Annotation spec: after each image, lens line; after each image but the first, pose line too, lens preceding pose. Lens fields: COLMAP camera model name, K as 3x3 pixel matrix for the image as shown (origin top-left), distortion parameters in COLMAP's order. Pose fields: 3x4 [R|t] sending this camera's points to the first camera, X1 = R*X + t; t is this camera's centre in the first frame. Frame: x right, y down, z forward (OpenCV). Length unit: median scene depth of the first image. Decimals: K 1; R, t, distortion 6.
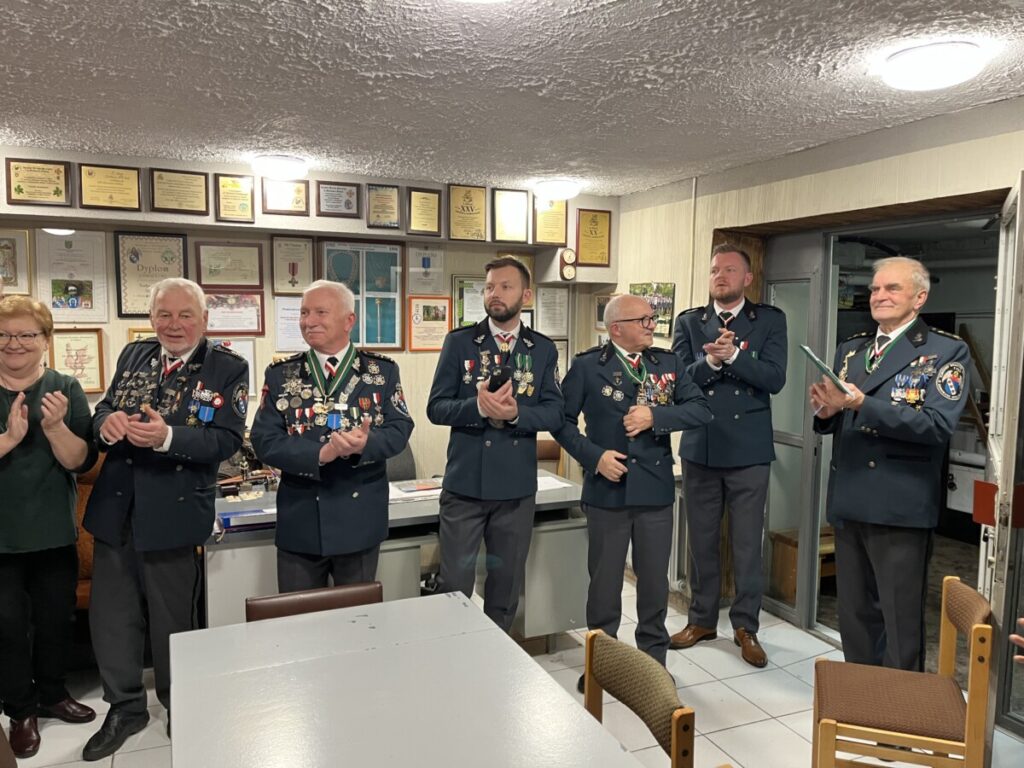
lens RADIAL K [[788.5, 0, 499.5], [0, 788.5, 376.9], [0, 0, 1]] dist [0.060570, -0.084776]
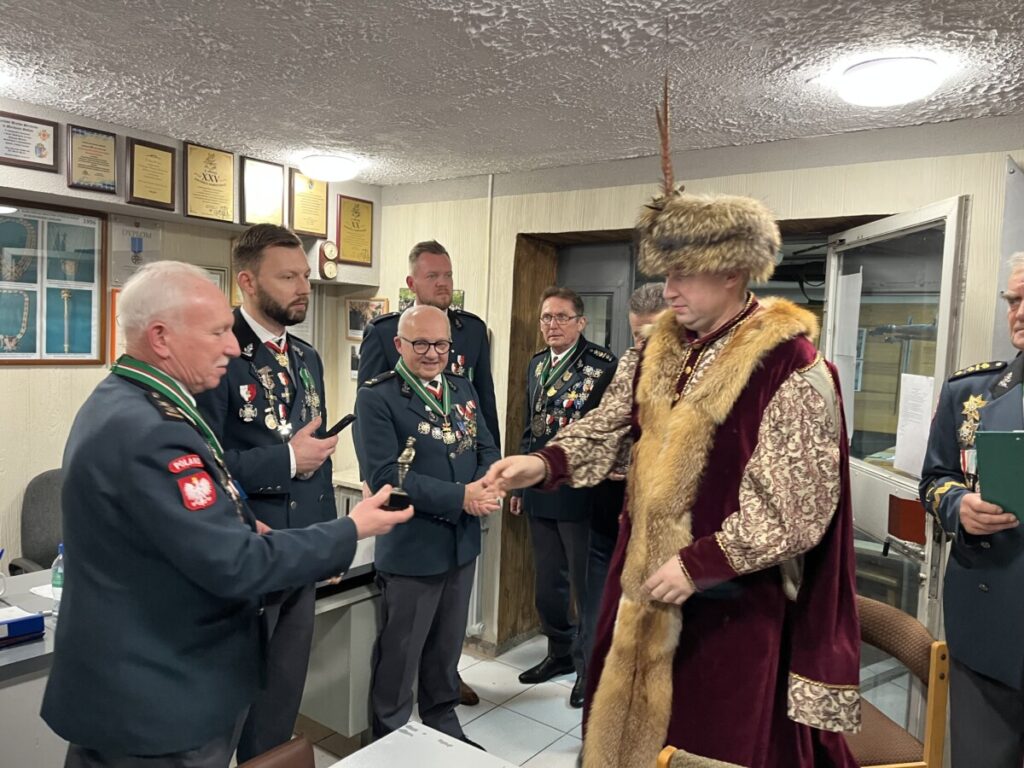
lens RADIAL K [[788.5, 0, 512.2], [0, 788.5, 375.9], [0, 0, 1]] dist [0.060570, -0.084776]
pose [[0.863269, -0.006254, 0.504706, -0.178189], [0.011804, 0.999900, -0.007800, -0.012885], [-0.504607, 0.012692, 0.863256, 0.196668]]
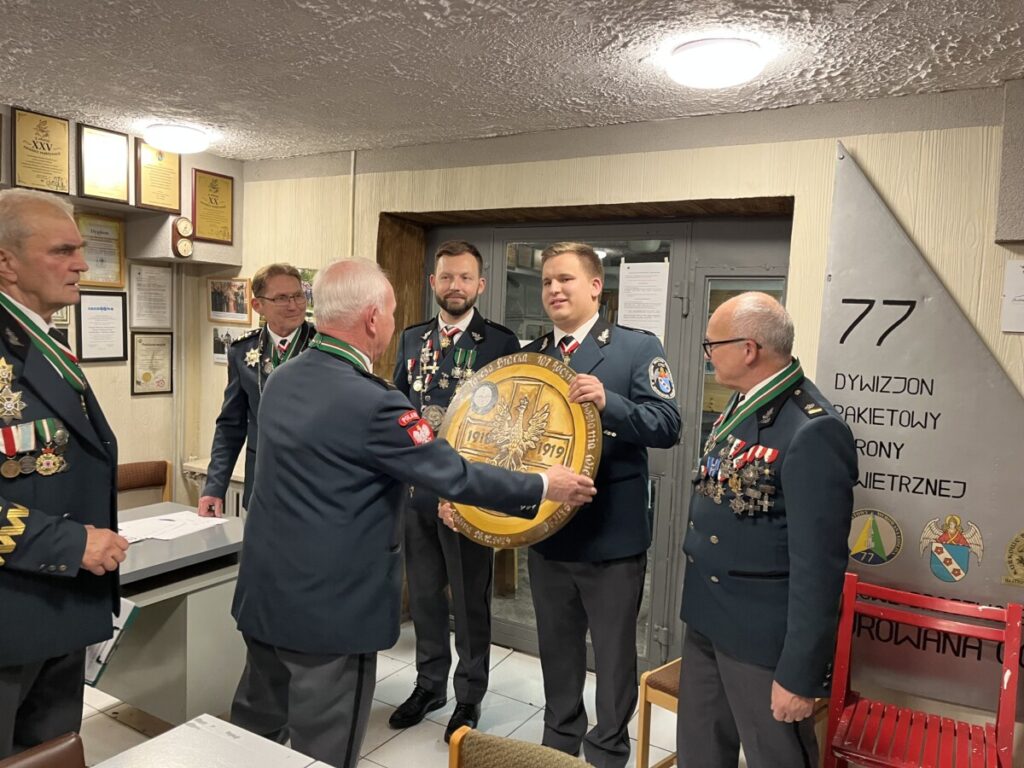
lens RADIAL K [[788.5, 0, 509.4], [0, 788.5, 387.2], [0, 0, 1]] dist [0.060570, -0.084776]
pose [[0.809709, -0.024260, 0.586329, -0.125589], [0.012972, 0.999641, 0.023447, -0.007923], [-0.586688, -0.011380, 0.809733, 0.174684]]
